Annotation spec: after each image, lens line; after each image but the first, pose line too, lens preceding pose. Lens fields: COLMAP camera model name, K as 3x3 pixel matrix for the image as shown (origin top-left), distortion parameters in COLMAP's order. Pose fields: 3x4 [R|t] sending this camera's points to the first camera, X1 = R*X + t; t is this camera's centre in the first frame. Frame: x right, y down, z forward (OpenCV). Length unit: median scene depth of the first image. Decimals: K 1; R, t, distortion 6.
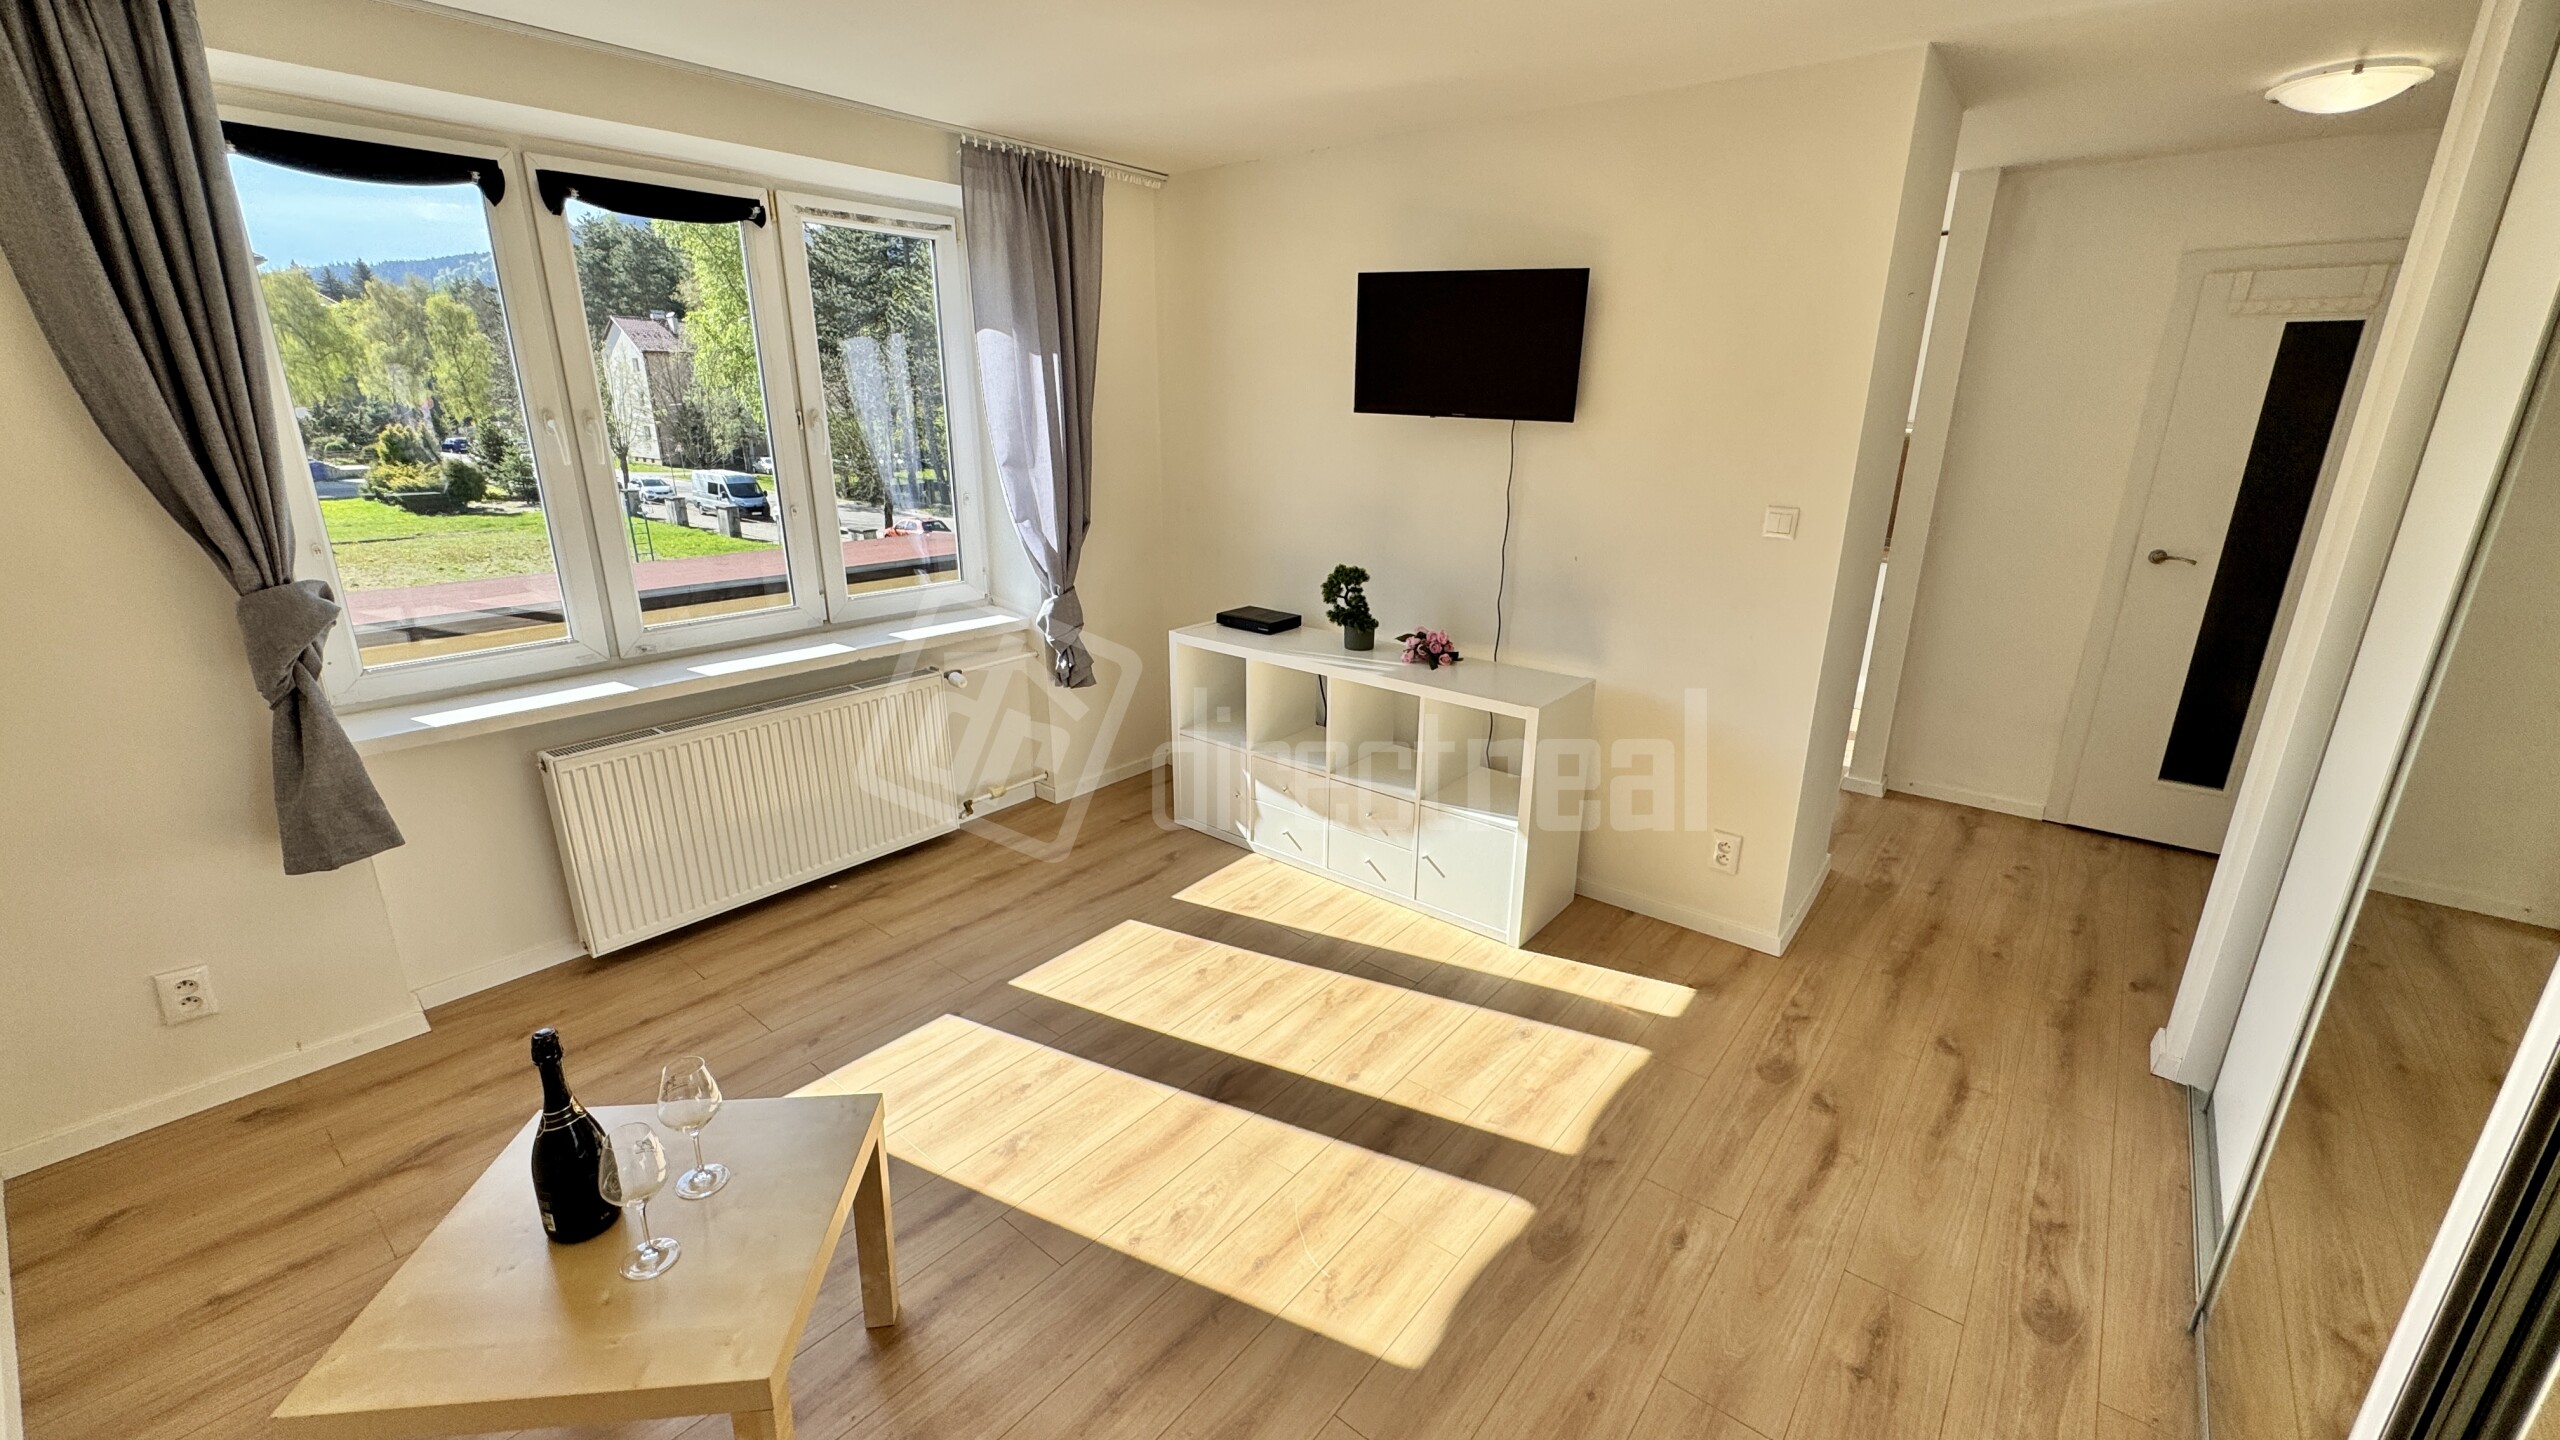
lens RADIAL K [[1025.8, 0, 1291.2], [0, 1025.8, 716.7], [0, 0, 1]] dist [-0.003723, 0.000410]
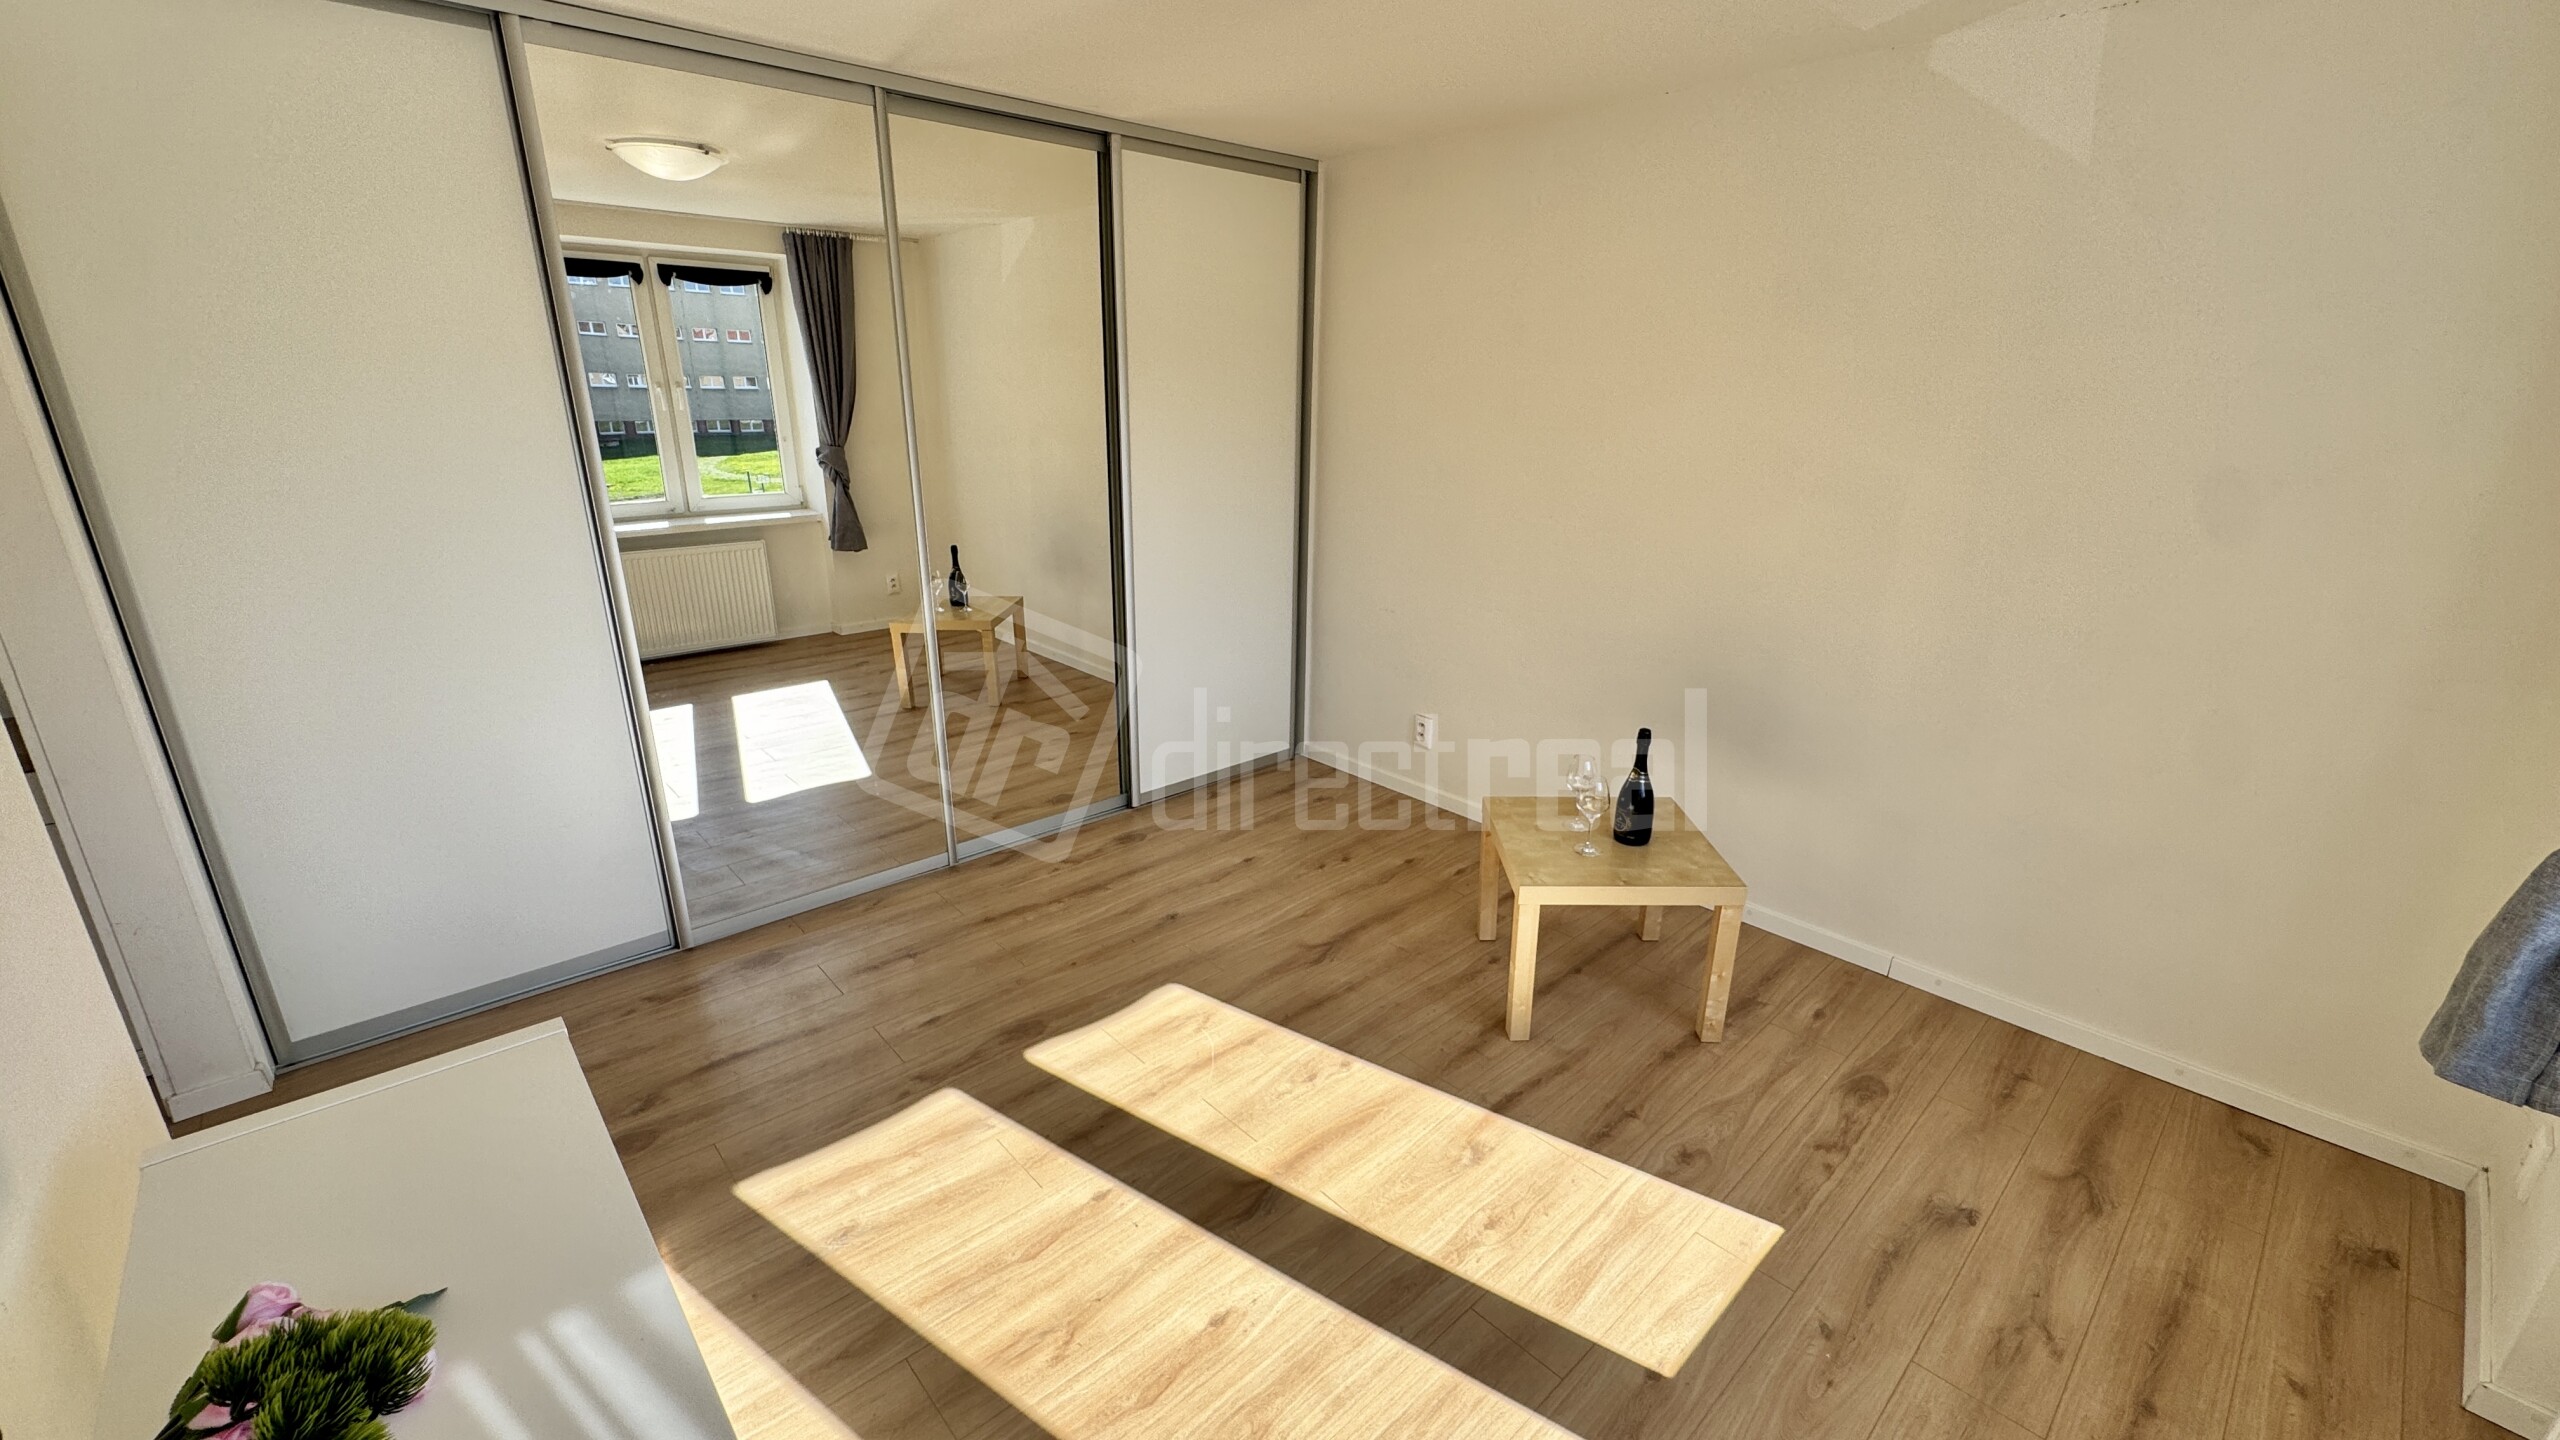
lens RADIAL K [[1025.8, 0, 1275.7], [0, 1025.8, 728.3], [0, 0, 1]] dist [-0.003723, 0.000410]
pose [[-0.988167, -0.071476, 0.135712, -0.136026], [0.021376, 0.811978, 0.583297, -0.360328], [-0.151887, 0.579296, -0.800841, 1.159341]]
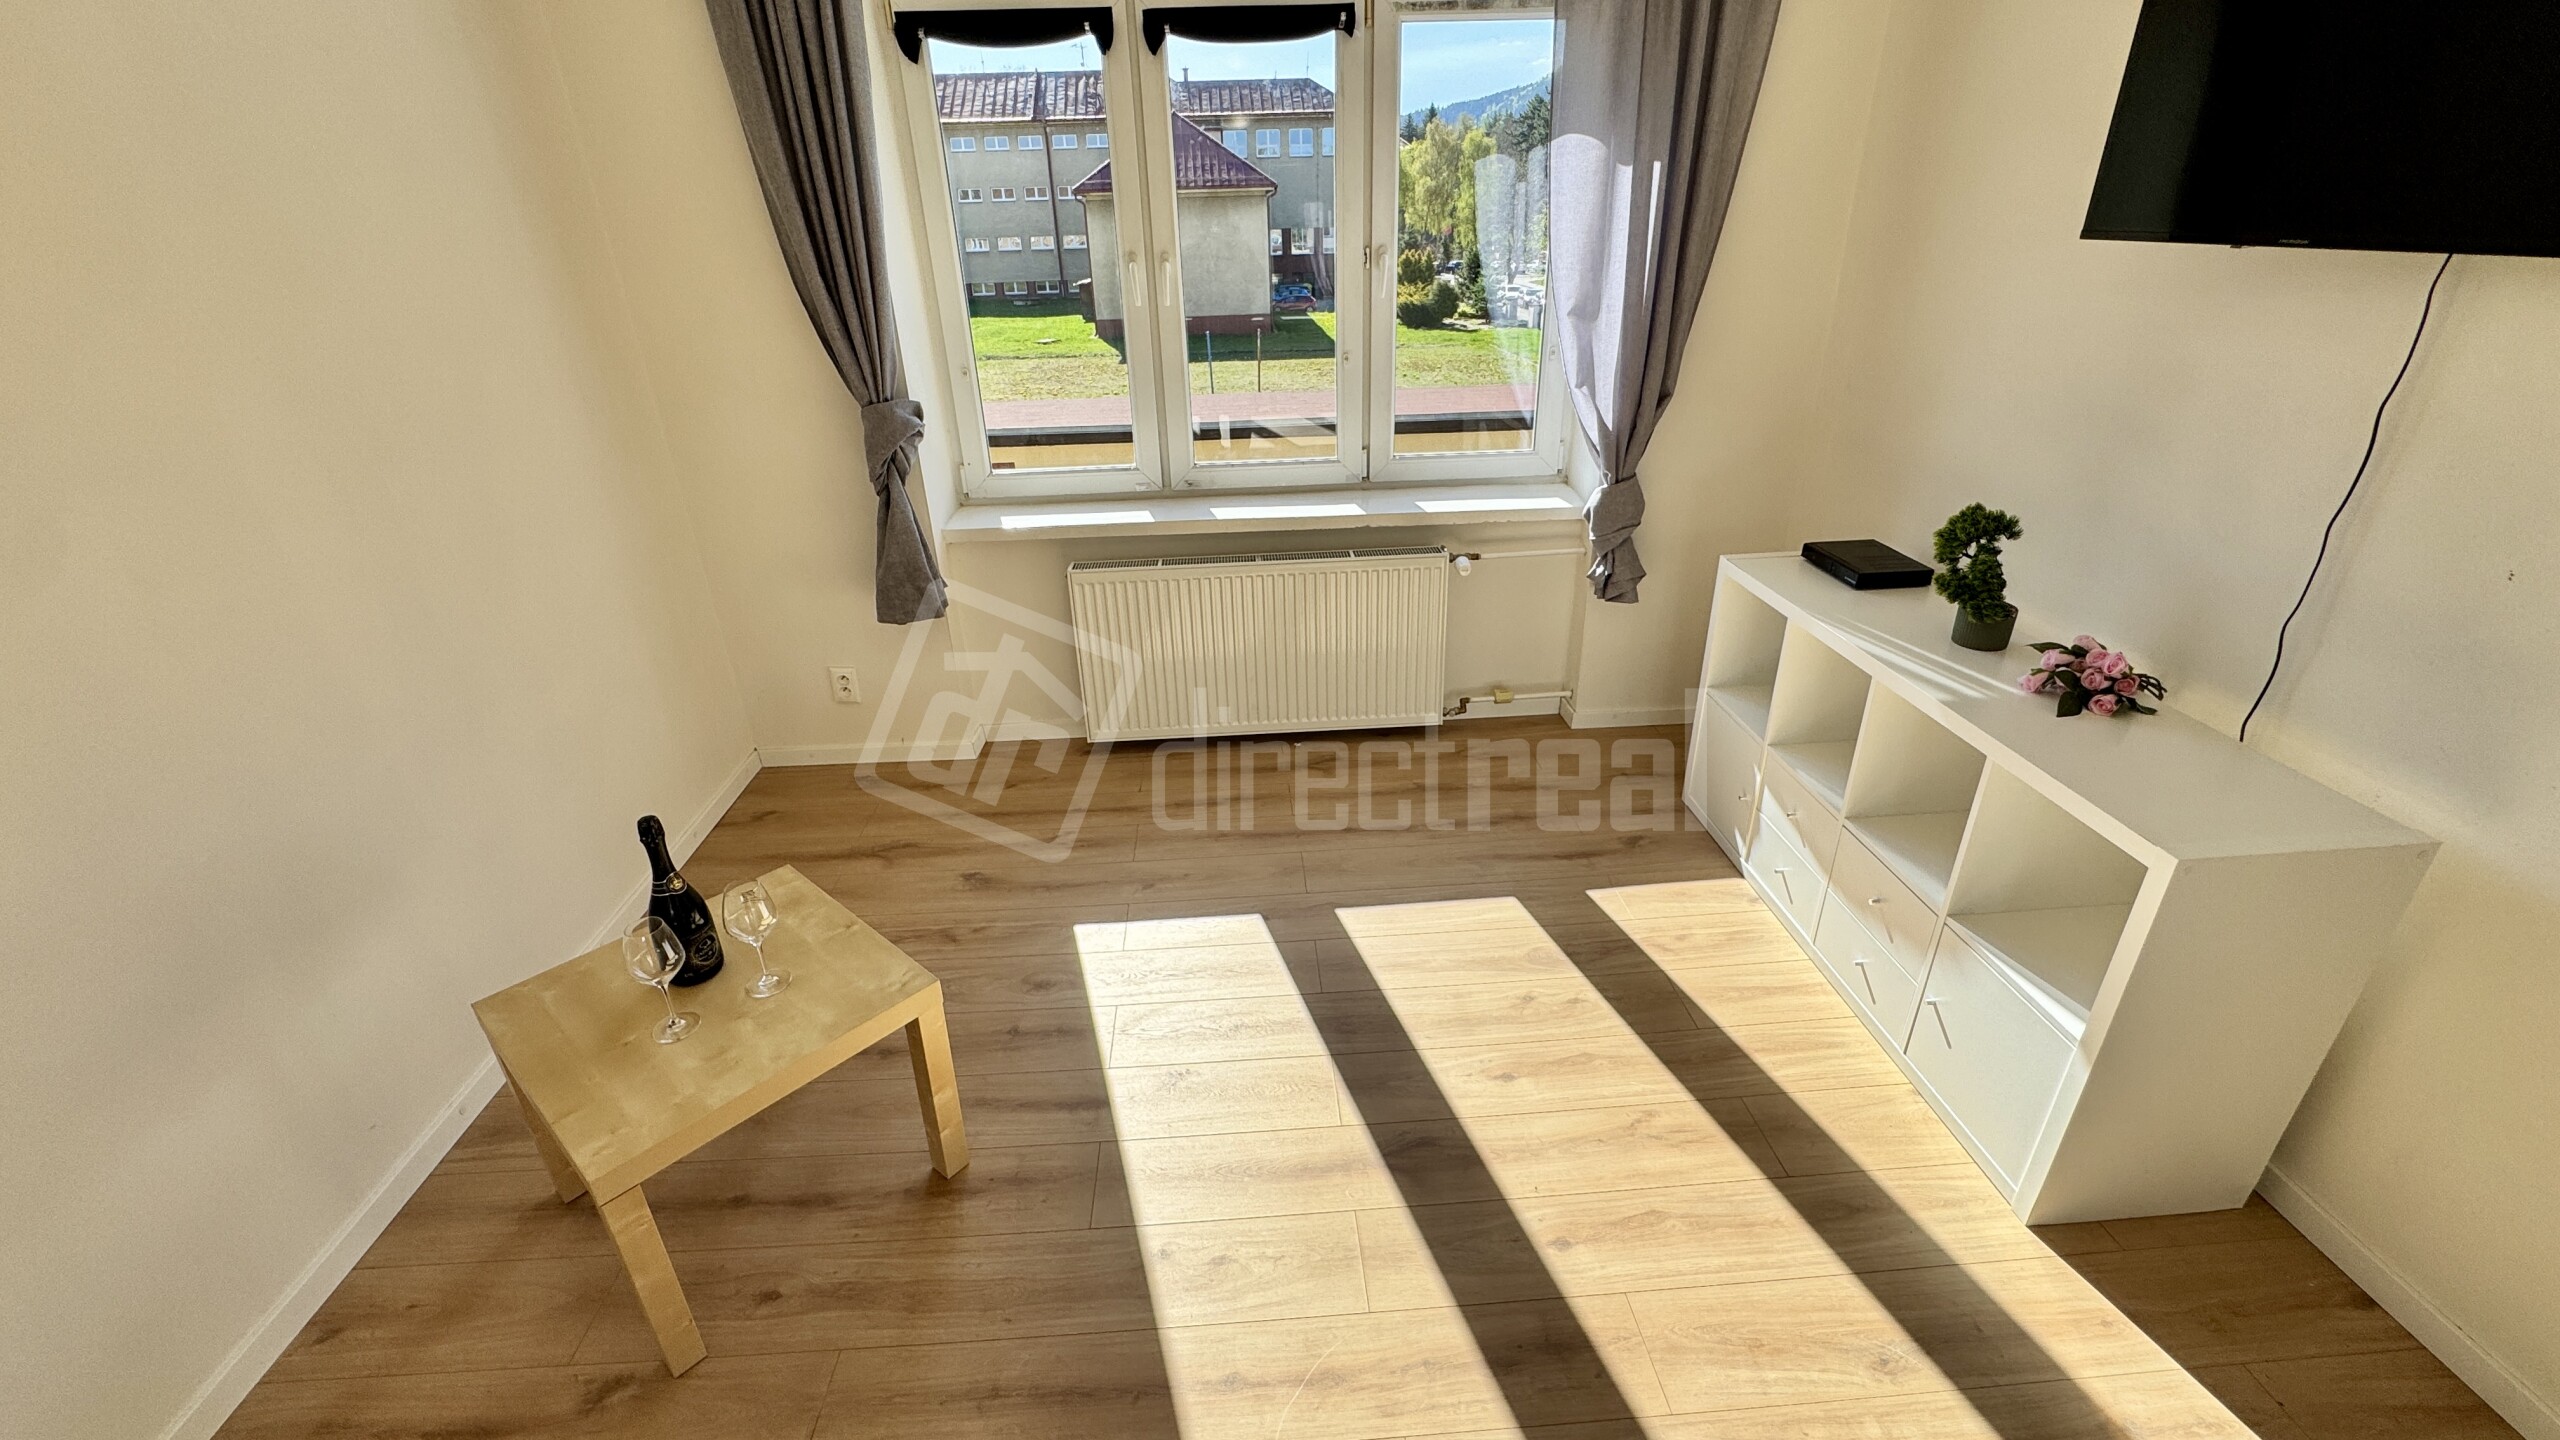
lens RADIAL K [[1025.8, 0, 1279.1], [0, 1025.8, 721.8], [0, 0, 1]] dist [-0.003723, 0.000410]
pose [[0.671973, 0.299774, -0.677191, 0.244216], [-0.189089, 0.953554, 0.234480, -0.099102], [0.716029, -0.029515, 0.697446, 0.305992]]
